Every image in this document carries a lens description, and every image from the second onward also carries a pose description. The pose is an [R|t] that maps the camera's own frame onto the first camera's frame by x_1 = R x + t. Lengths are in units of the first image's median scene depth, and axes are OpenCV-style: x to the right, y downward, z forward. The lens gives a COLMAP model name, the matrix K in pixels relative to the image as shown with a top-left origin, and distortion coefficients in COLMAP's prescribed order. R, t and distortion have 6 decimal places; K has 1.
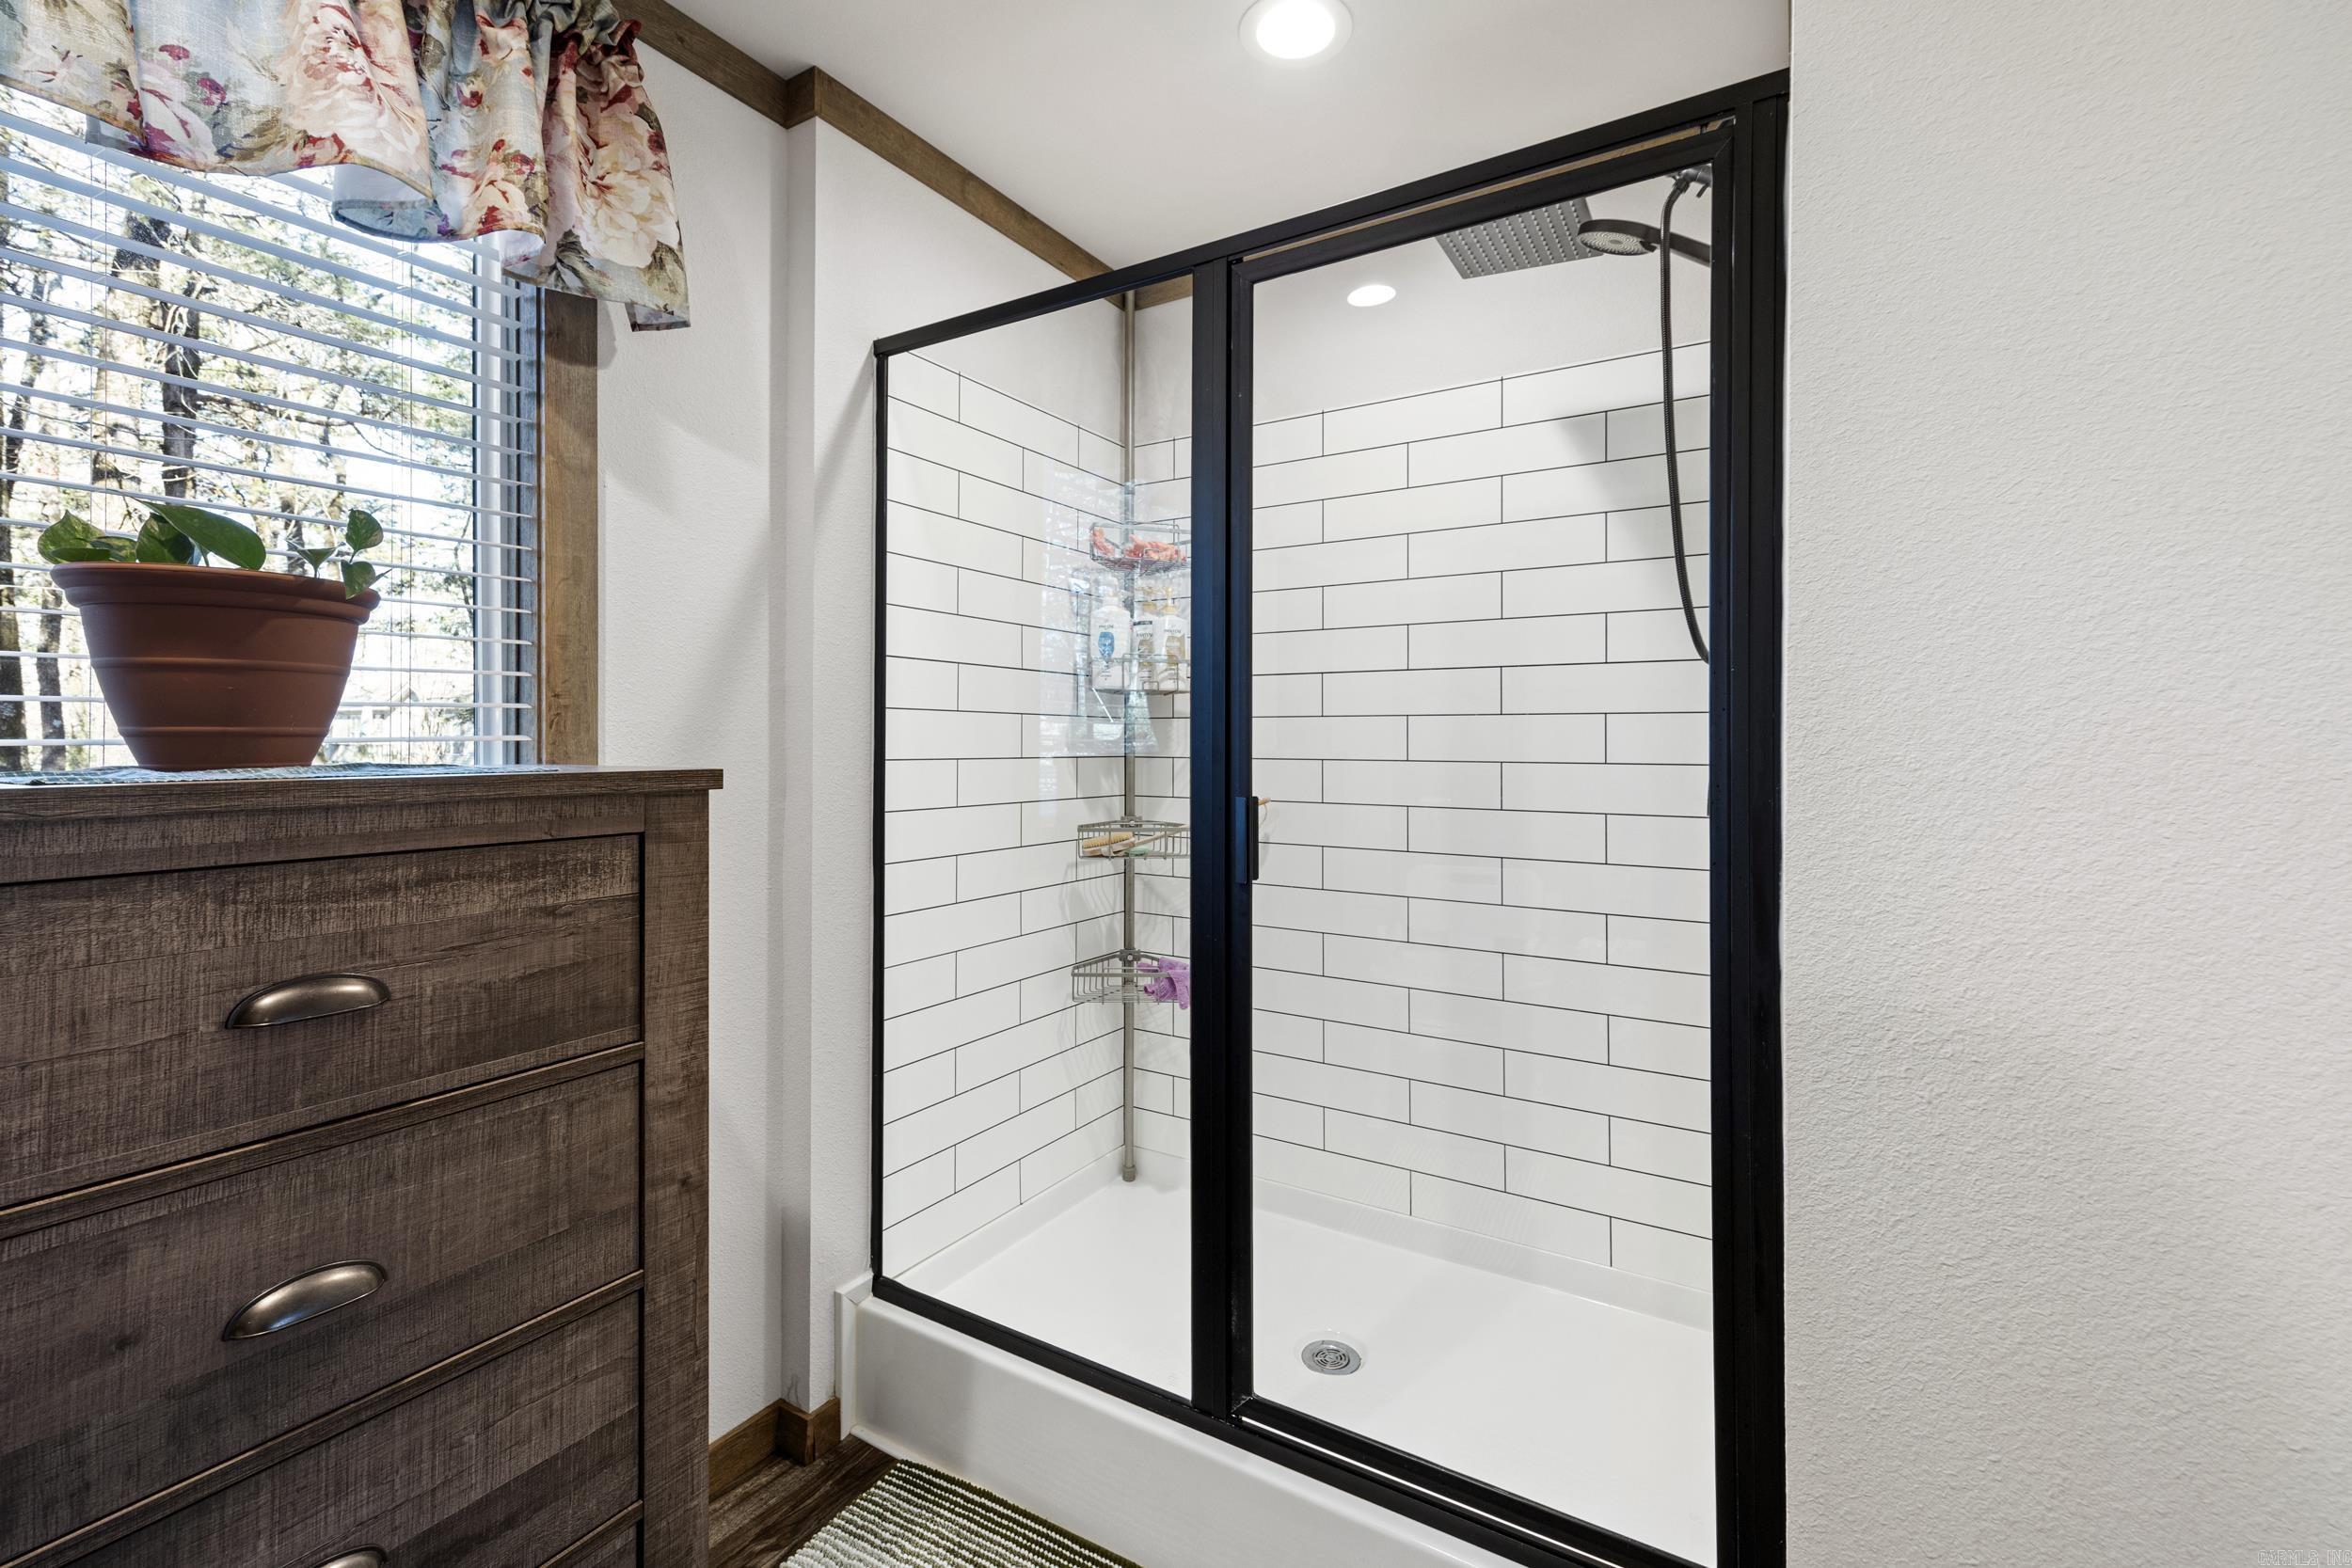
lens RADIAL K [[1029.6, 0, 1197.8], [0, 1029.6, 730.5], [0, 0, 1]] dist [0.006994, -0.000209]
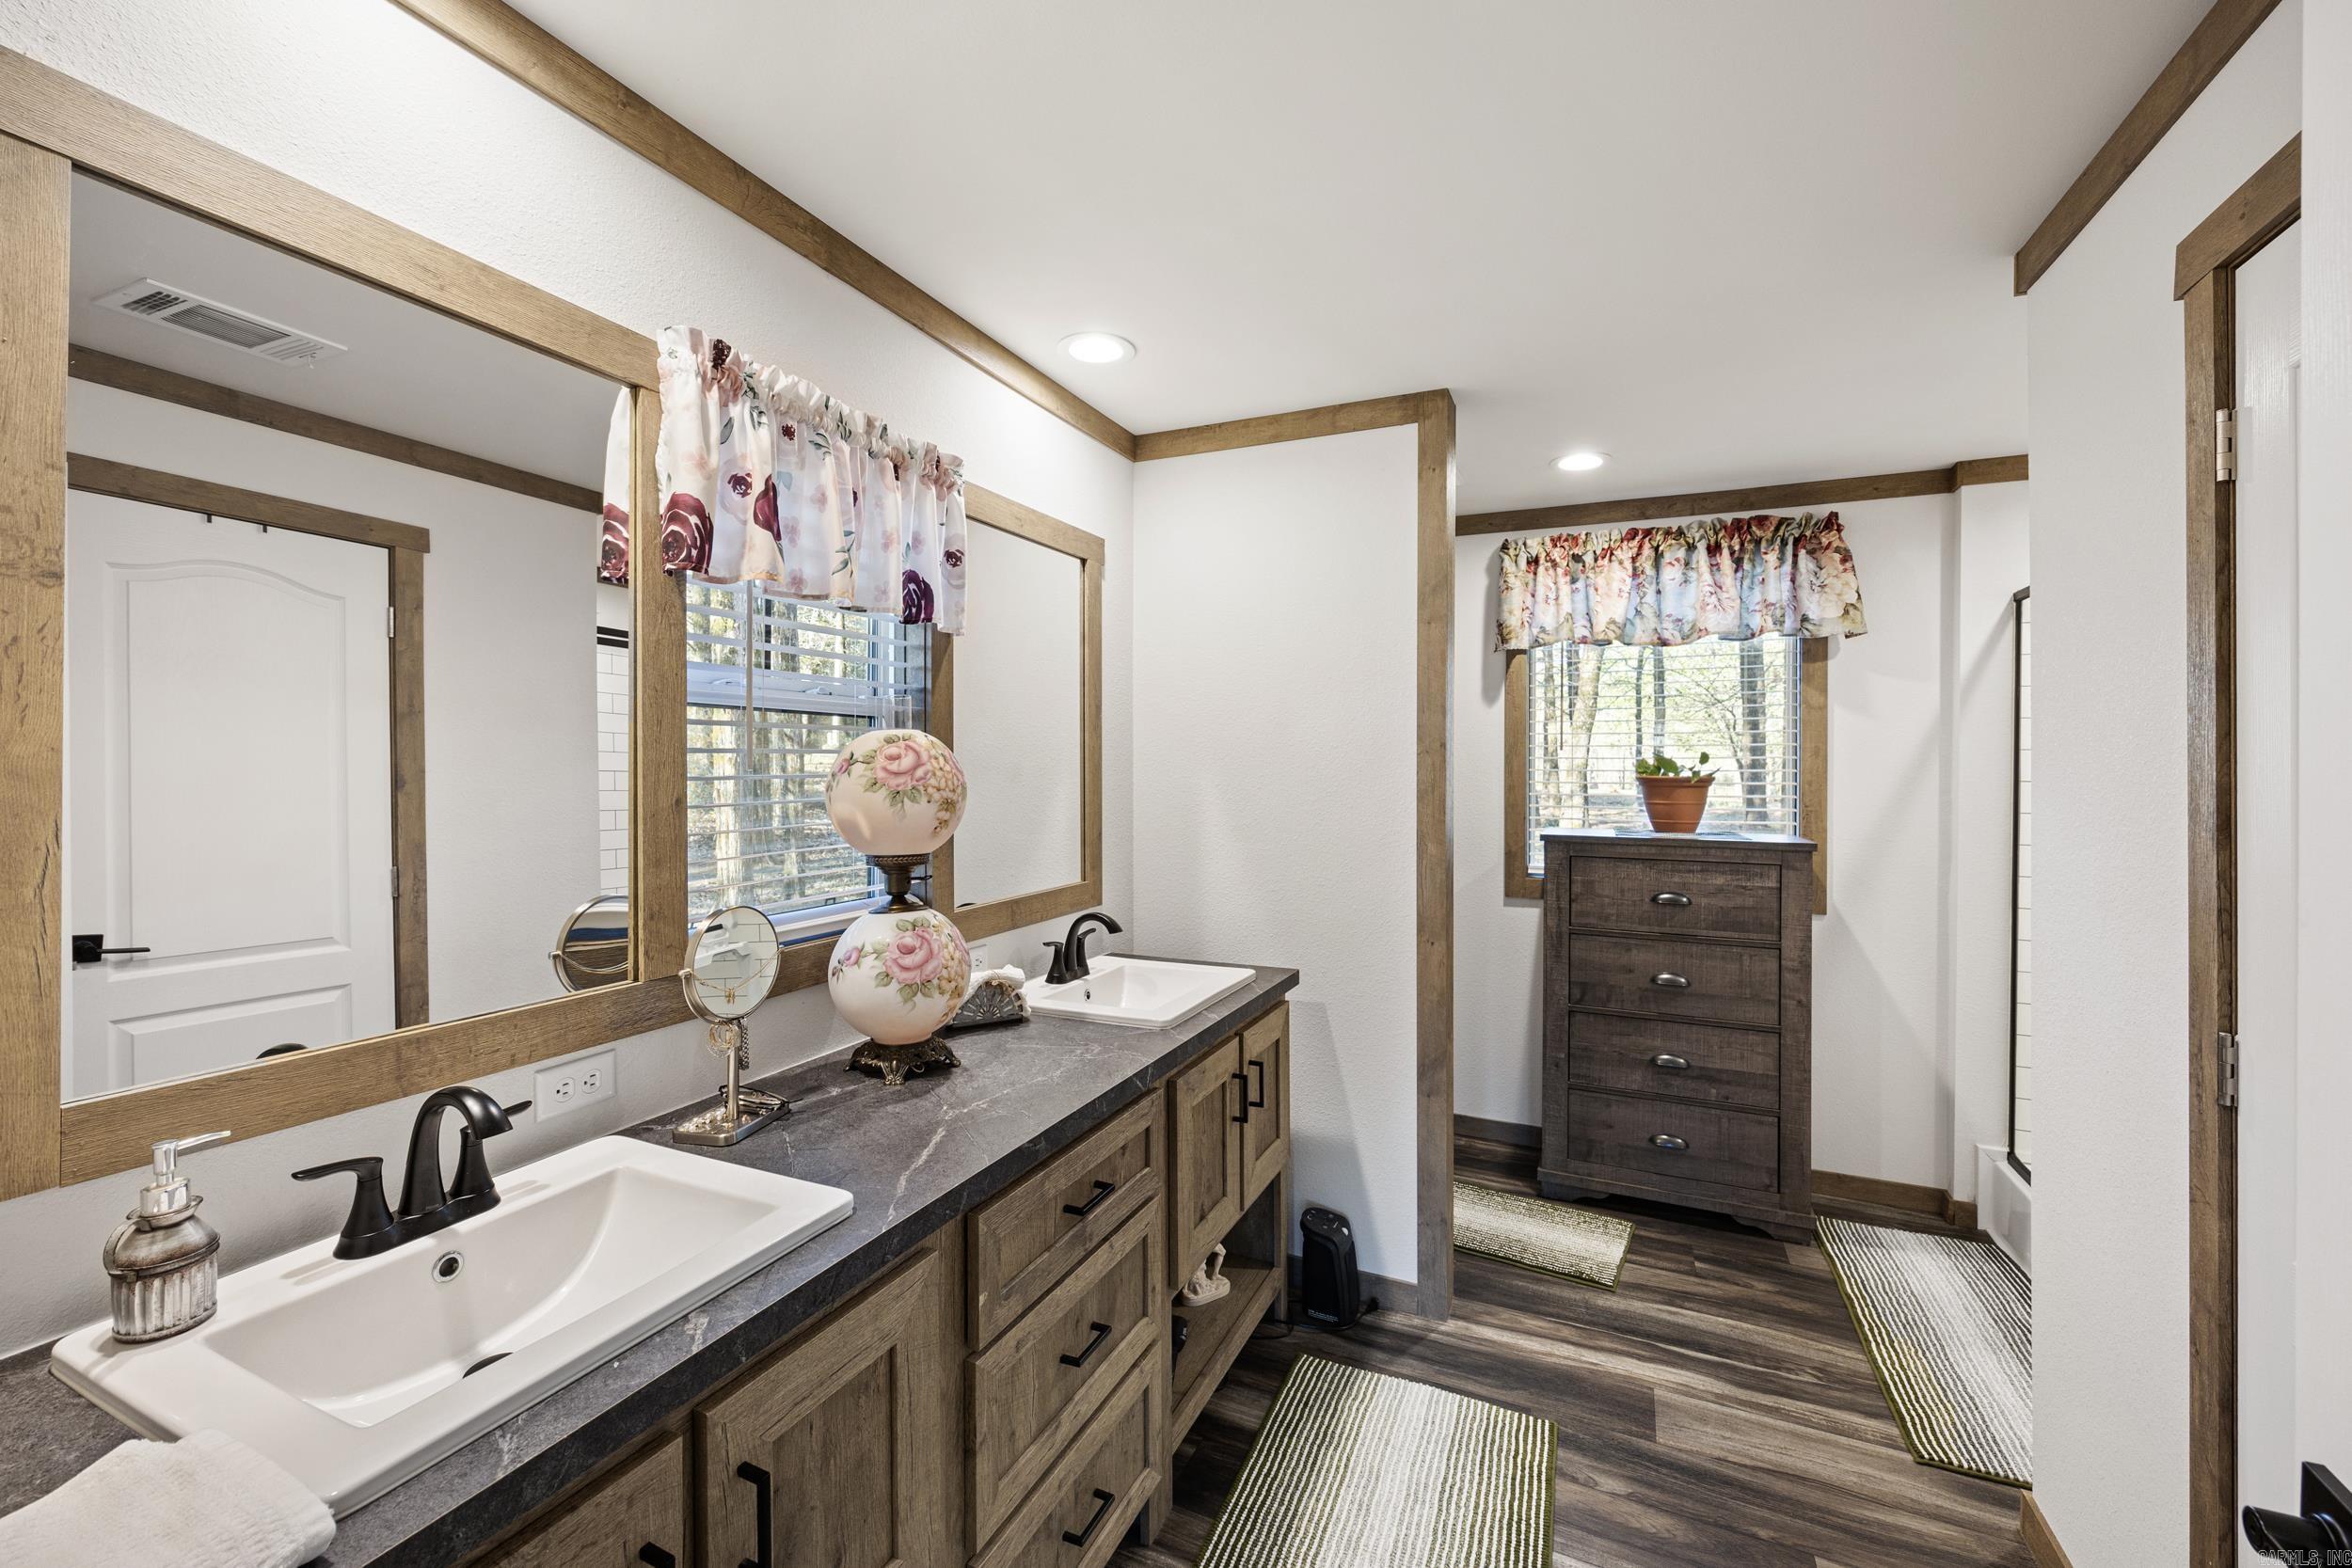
lens RADIAL K [[917.9, 0, 1188.4], [0, 917.9, 776.5], [0, 0, 1]] dist [0.000046, 0.000117]
pose [[0.106095, 0.005836, -0.994339, 1.703488], [-0.001631, 0.999982, 0.005695, -0.145538], [0.994355, 0.001018, 0.106102, -0.807247]]
